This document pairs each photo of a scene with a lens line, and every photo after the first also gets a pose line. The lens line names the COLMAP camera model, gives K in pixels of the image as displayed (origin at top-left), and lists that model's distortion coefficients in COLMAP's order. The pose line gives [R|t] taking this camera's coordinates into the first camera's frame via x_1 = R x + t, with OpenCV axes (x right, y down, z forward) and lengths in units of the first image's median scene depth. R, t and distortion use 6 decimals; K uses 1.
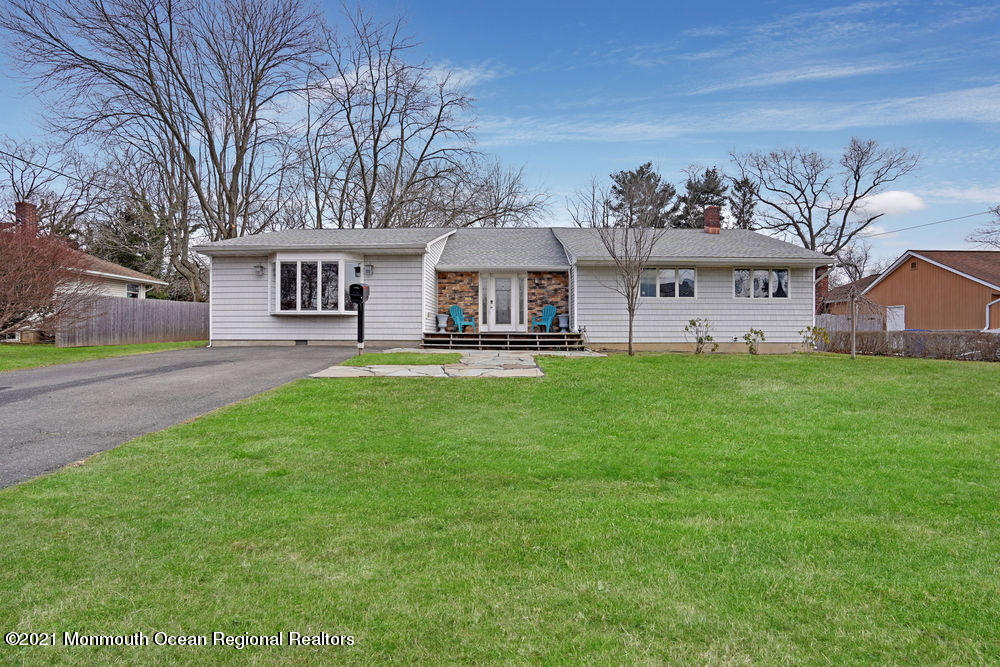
lens RADIAL K [[466.5, 0, 500.1], [0, 466.5, 337.2], [0, 0, 1]] dist [-0.059536, 0.021192]
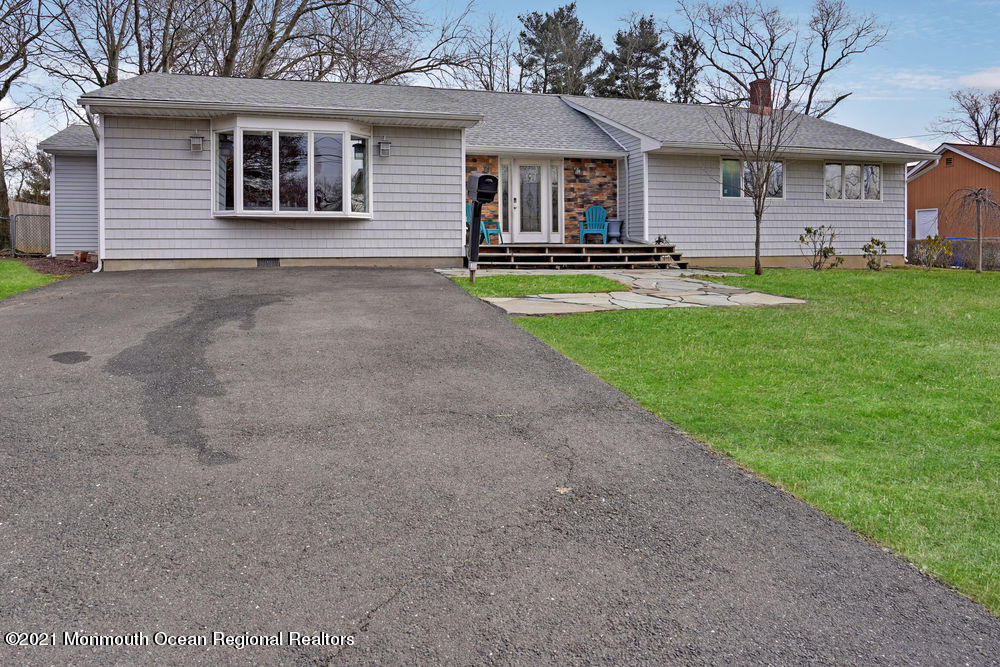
lens RADIAL K [[698.9, 0, 497.8], [0, 698.9, 240.2], [0, 0, 1]] dist [-0.027571, 0.000423]
pose [[0.956338, -0.003698, 0.292241, -0.348248], [0.007068, 0.999920, -0.010474, -0.005343], [-0.292179, 0.012082, 0.956287, 0.013914]]
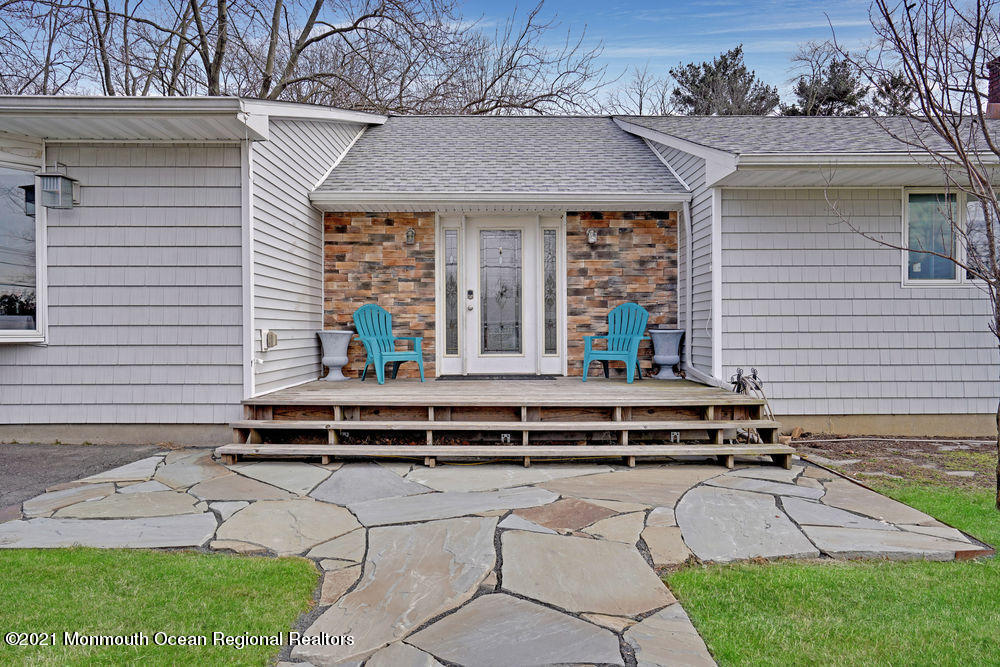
lens RADIAL K [[675.5, 0, 500.0], [0, 675.5, 333.5], [0, 0, 1]] dist [-0.003714, 0.034679]
pose [[0.999745, -0.004791, 0.022083, -0.006484], [0.004836, 0.999986, -0.001964, -0.043380], [-0.022073, 0.002071, 0.999754, 0.463090]]
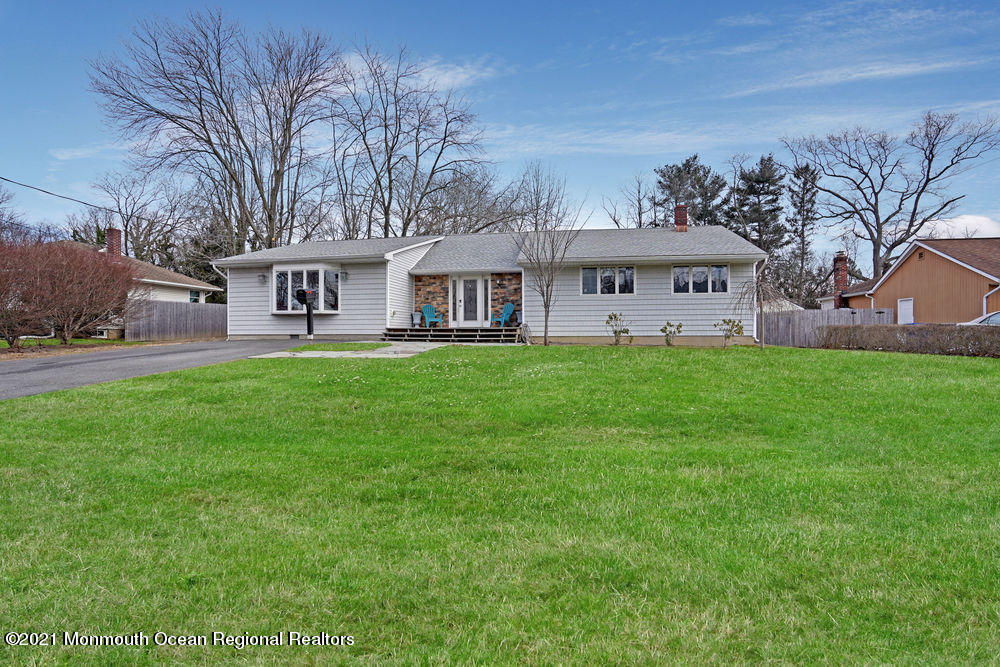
lens RADIAL K [[473.5, 0, 501.3], [0, 473.5, 336.3], [0, 0, 1]] dist [-0.059122, 0.022318]
pose [[0.986696, -0.003500, -0.162538, 0.267442], [0.003268, 0.999993, -0.001695, 0.012055], [0.162543, 0.001141, 0.986701, -0.117579]]
